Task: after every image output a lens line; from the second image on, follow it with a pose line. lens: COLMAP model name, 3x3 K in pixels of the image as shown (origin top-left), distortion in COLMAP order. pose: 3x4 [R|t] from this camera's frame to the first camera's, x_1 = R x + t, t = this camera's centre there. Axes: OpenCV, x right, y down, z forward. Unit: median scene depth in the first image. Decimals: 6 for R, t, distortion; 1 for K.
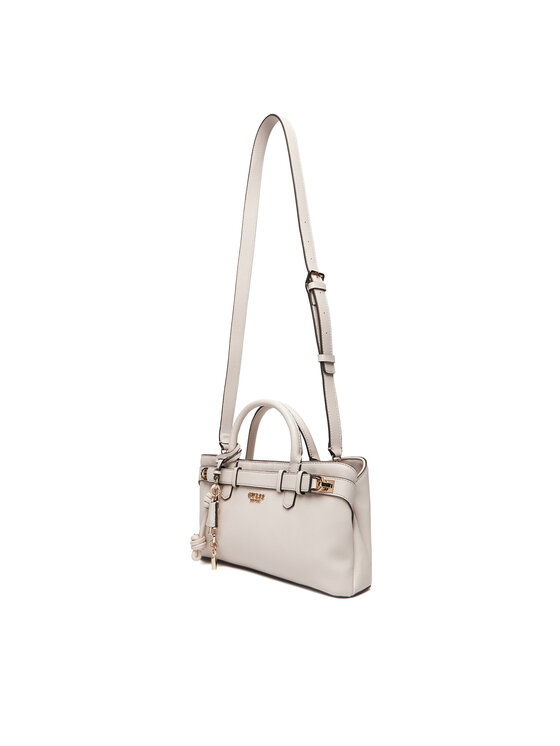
lens RADIAL K [[572.1, 0, 280.0], [0, 572.1, 373.0], [0, 0, 1]] dist [0.011284, 0.004476]
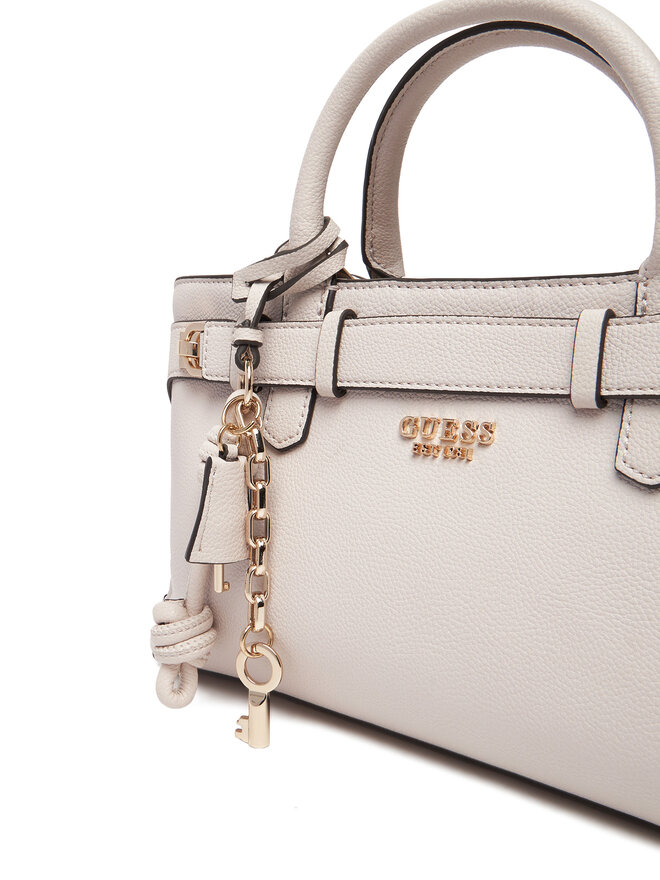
lens RADIAL K [[674.8, 0, 330.0], [0, 674.8, 440.0], [0, 0, 1]] dist [0.011284, 0.004476]
pose [[0.994478, -0.029725, 0.100646, -0.106457], [0.005502, 0.972496, 0.232856, 0.152905], [-0.104799, -0.231016, 0.967289, 0.730714]]
